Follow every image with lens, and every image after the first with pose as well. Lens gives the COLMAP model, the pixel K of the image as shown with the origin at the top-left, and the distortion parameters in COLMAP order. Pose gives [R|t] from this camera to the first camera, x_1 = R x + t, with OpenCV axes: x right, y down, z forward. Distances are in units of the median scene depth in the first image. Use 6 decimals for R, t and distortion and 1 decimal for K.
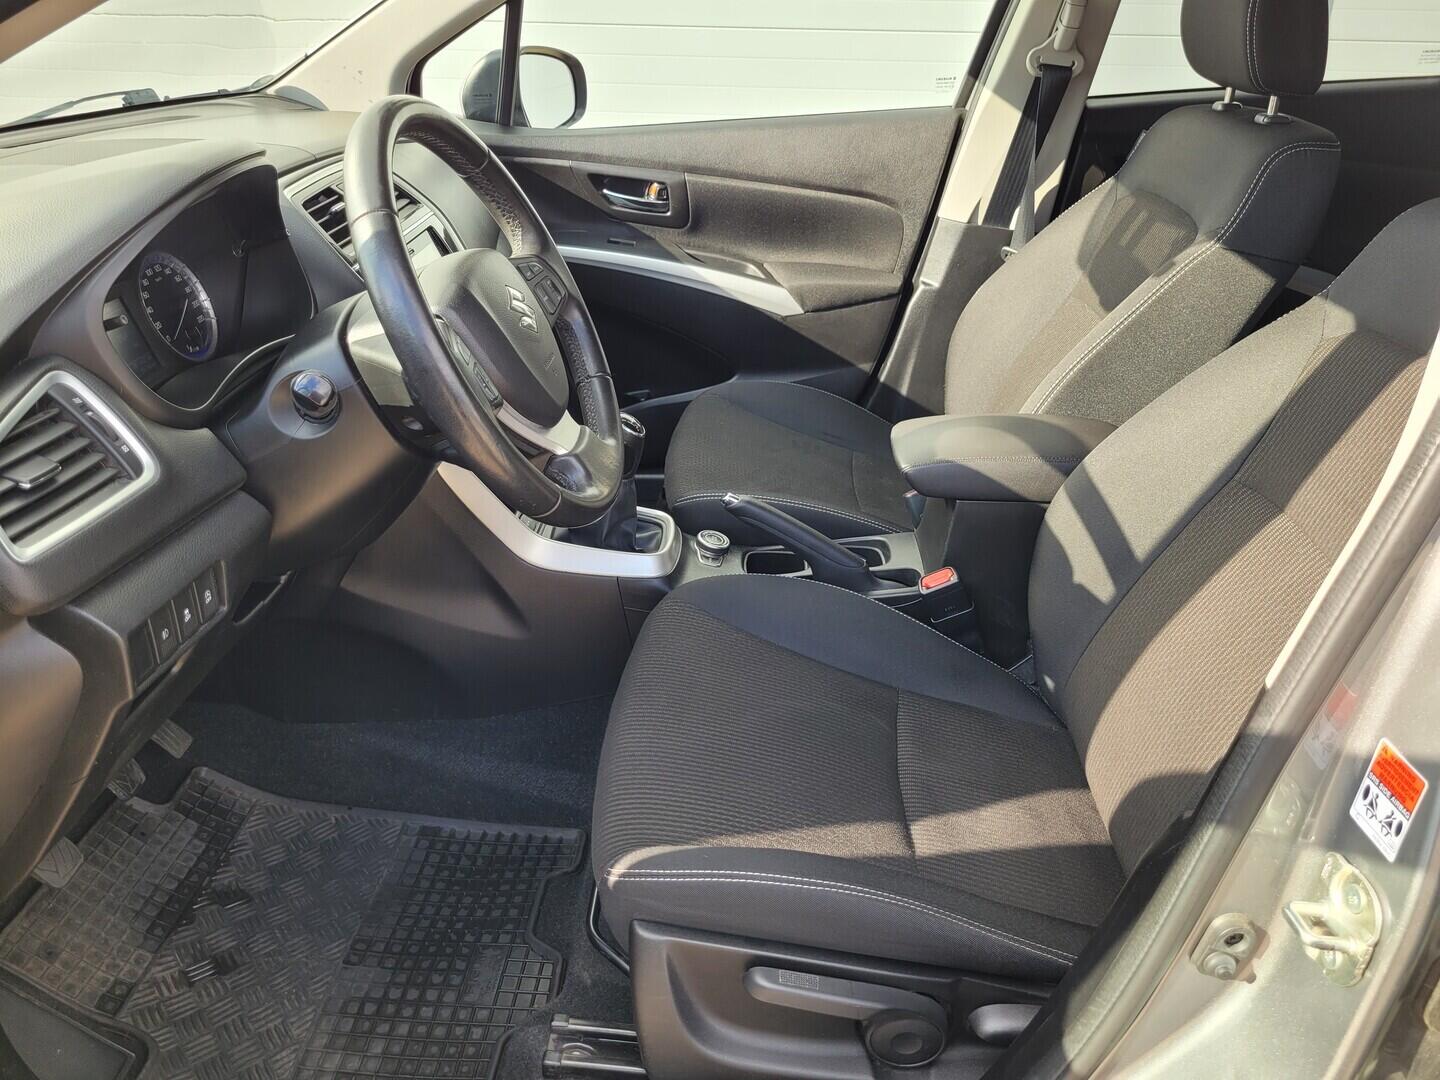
lens RADIAL K [[1095.7, 0, 724.4], [0, 1095.7, 527.5], [0, 0, 1]] dist [0.039265, -0.032732]
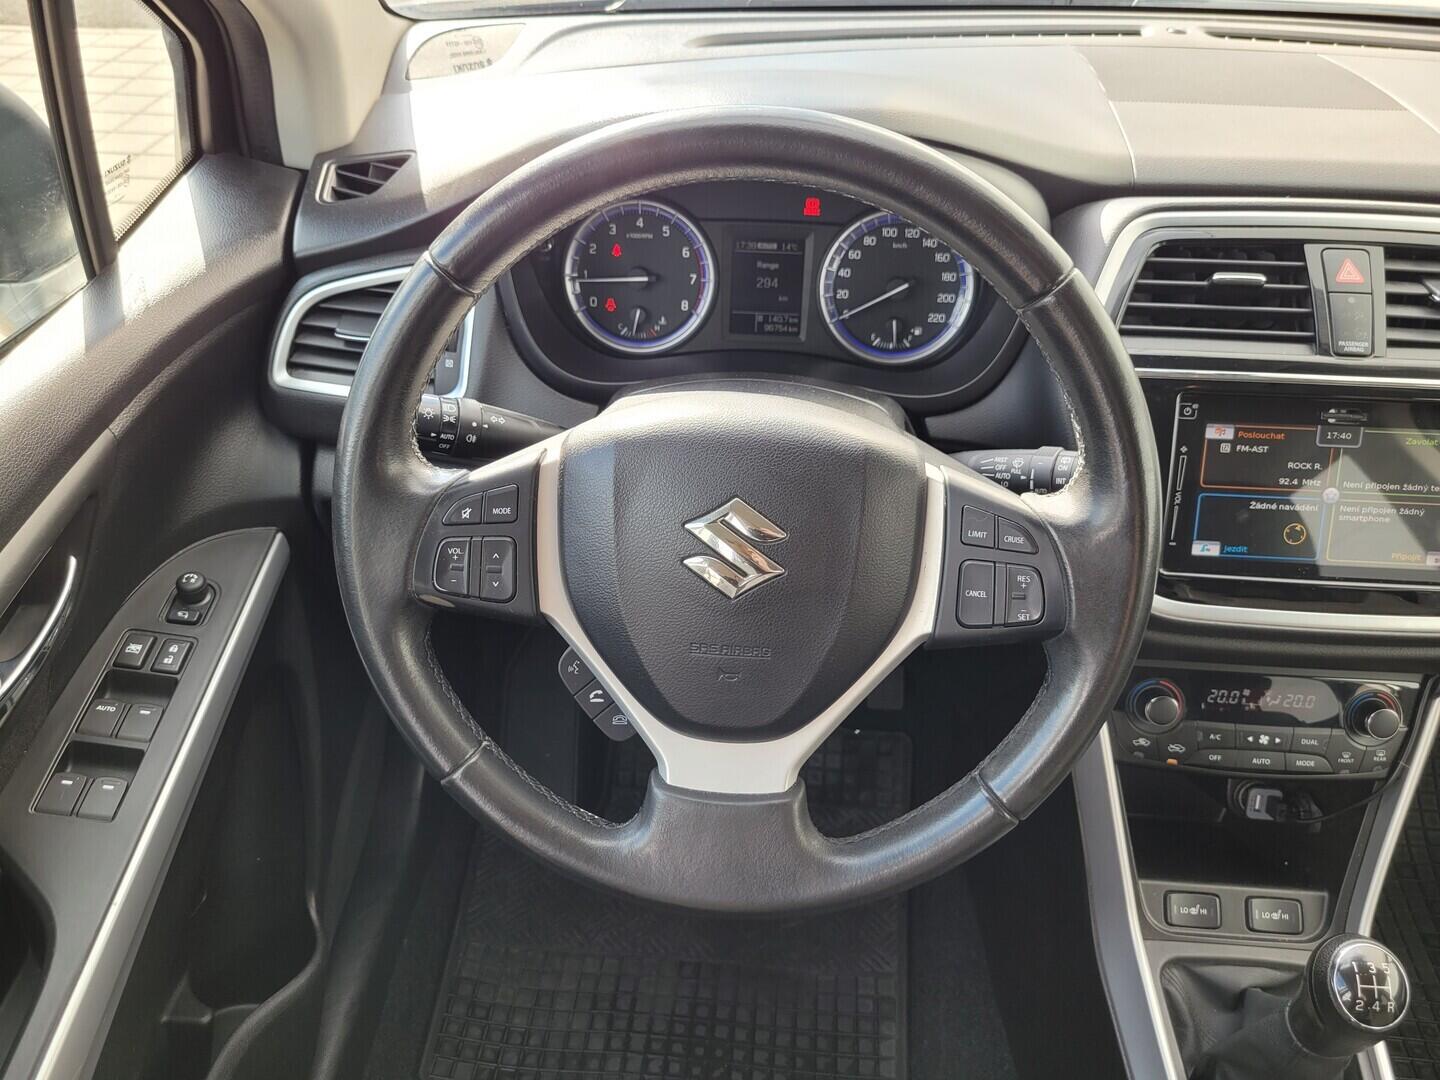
lens RADIAL K [[1116.1, 0, 720.0], [0, 1116.1, 540.0], [0, 0, 1]] dist [0.017475, -0.003742]
pose [[-0.027123, 0.606174, -0.794870, 0.172857], [-0.462072, 0.697511, 0.547694, -0.354714], [0.886428, 0.382142, 0.261178, 0.613073]]
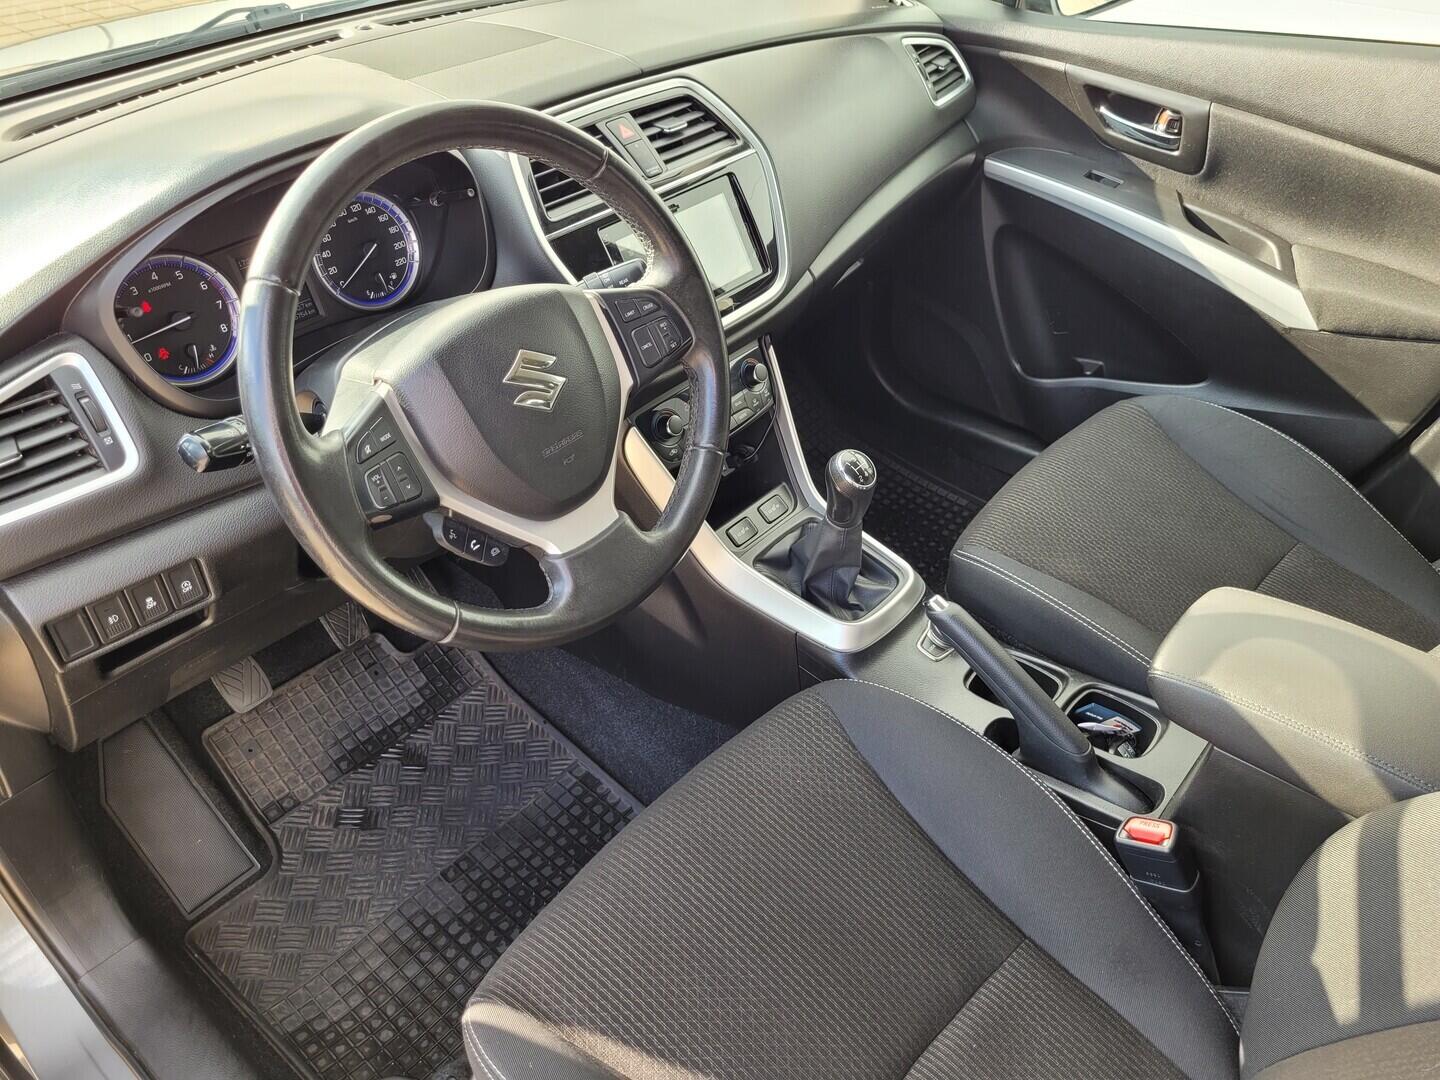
lens RADIAL K [[1095.7, 0, 724.4], [0, 1095.7, 527.5], [0, 0, 1]] dist [0.039265, -0.032732]
pose [[0.784924, 0.359233, -0.504823, 0.269868], [-0.259485, 0.930464, 0.258659, -0.246710], [0.562638, -0.072034, 0.823559, 0.287121]]
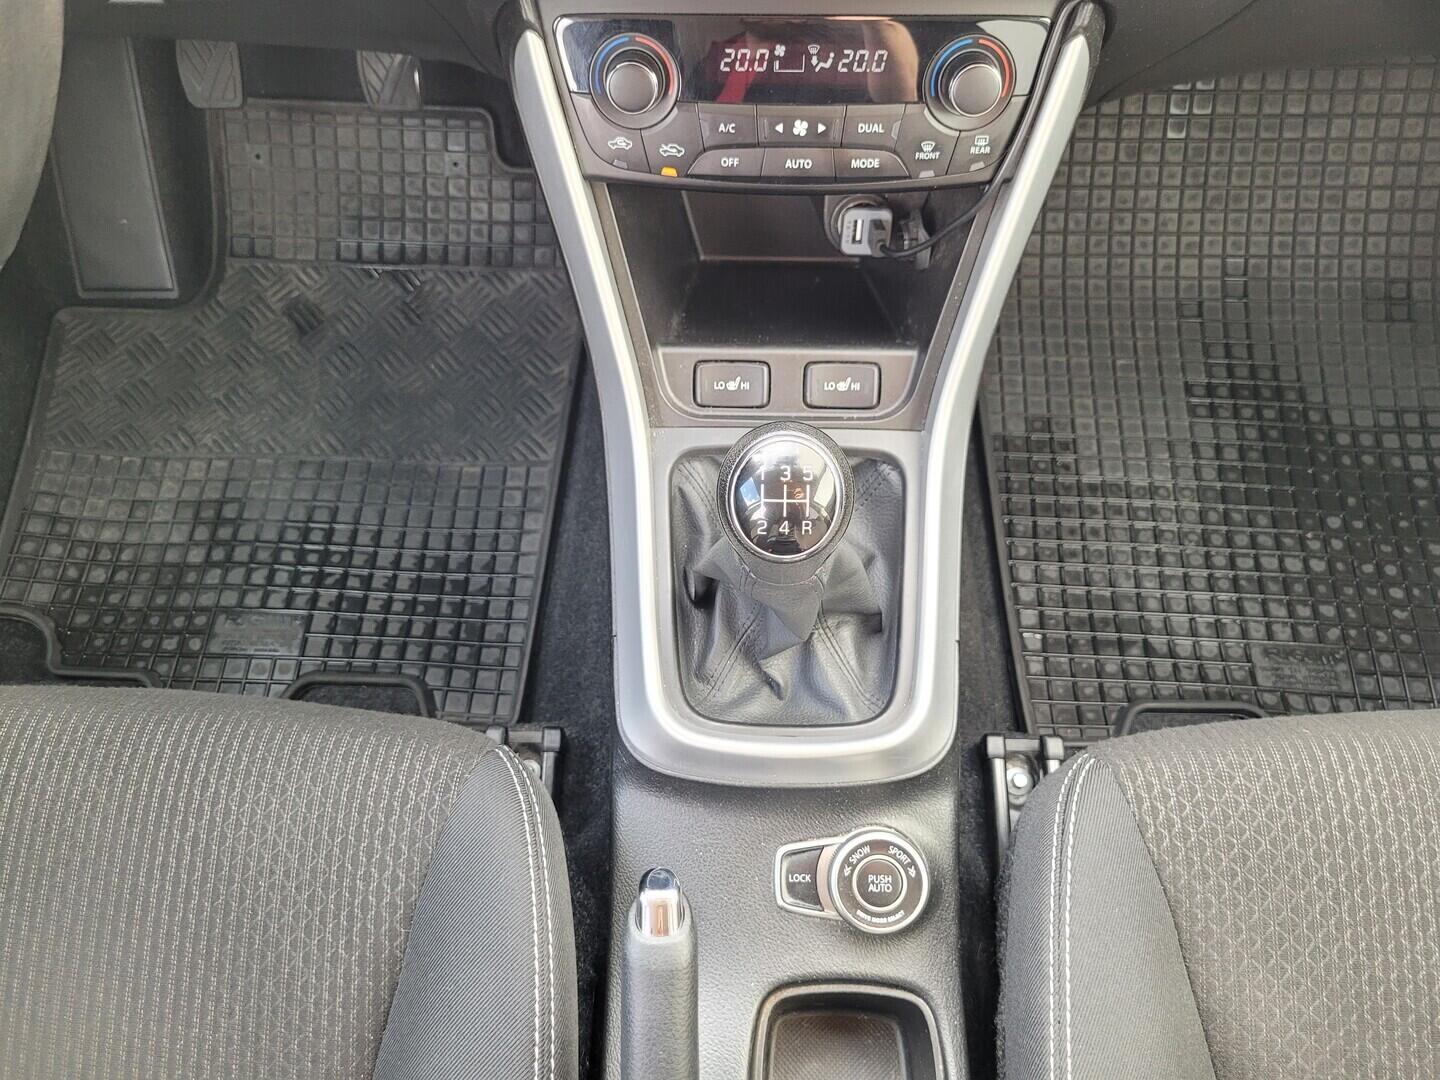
lens RADIAL K [[1126.2, 0, 720.0], [0, 1126.2, 540.0], [0, 0, 1]] dist [0.004476, 0.003675]
pose [[0.016654, 0.898781, -0.438082, 0.053347], [-0.441352, 0.399755, 0.803371, -0.329088], [0.897179, 0.179969, 0.403336, 0.902566]]
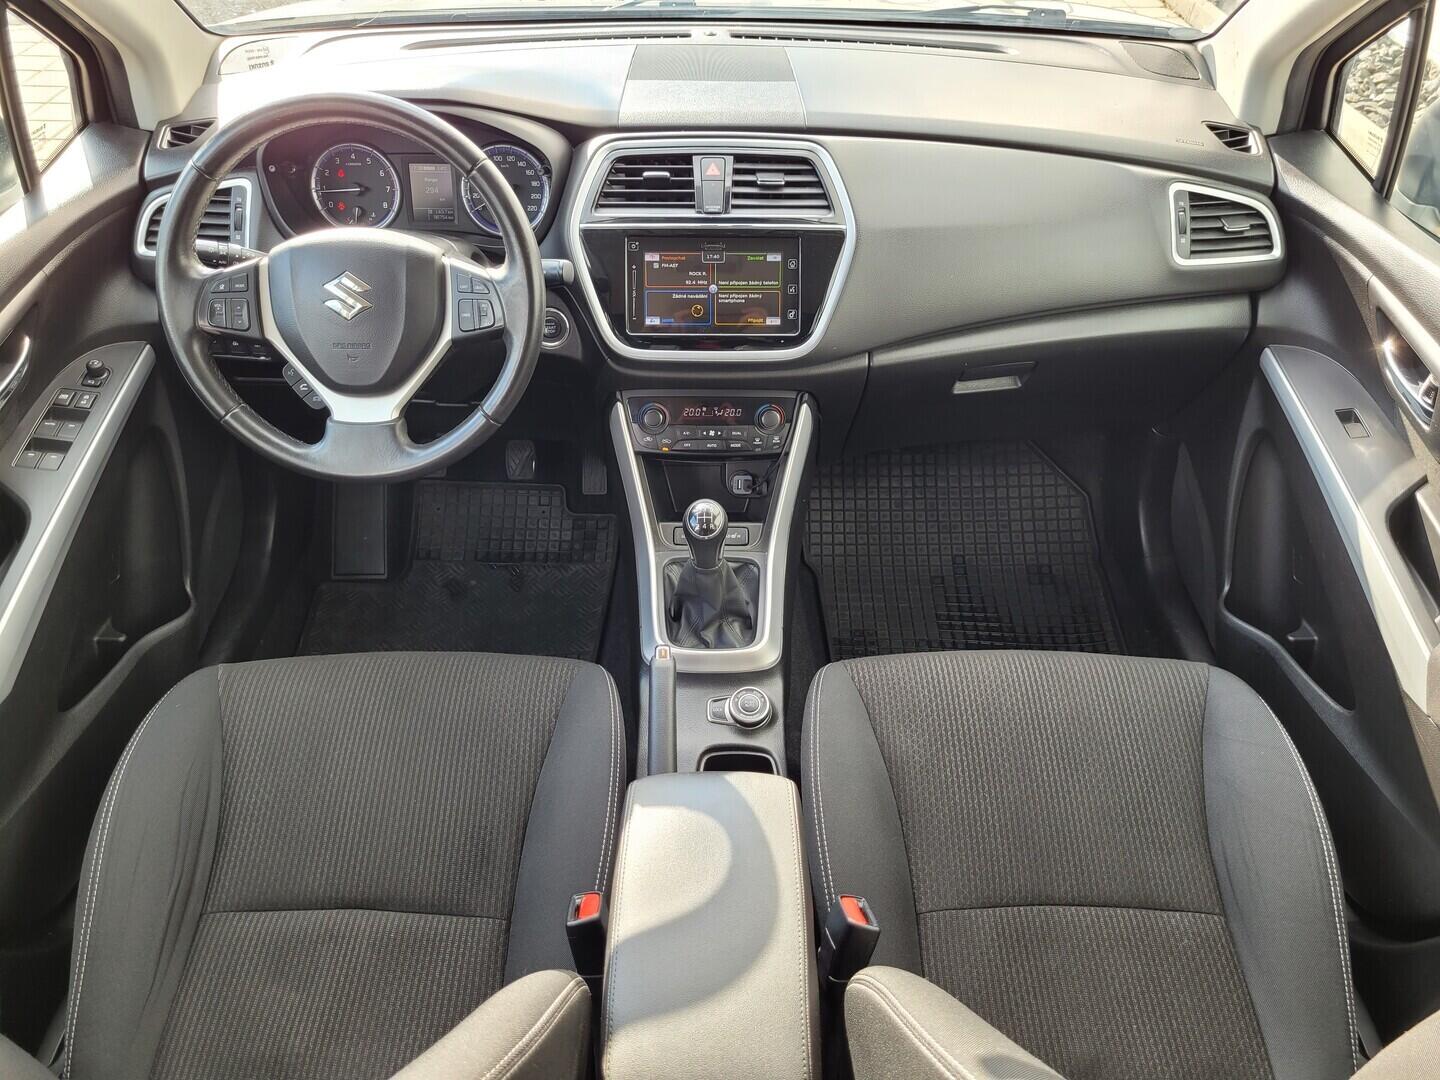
lens RADIAL K [[1095.7, 0, 724.4], [0, 1095.7, 527.5], [0, 0, 1]] dist [0.039265, -0.032732]
pose [[0.046365, 0.618274, -0.784594, 0.632048], [-0.459265, 0.710697, 0.532903, -0.587566], [0.887088, 0.335629, 0.316903, 0.765672]]
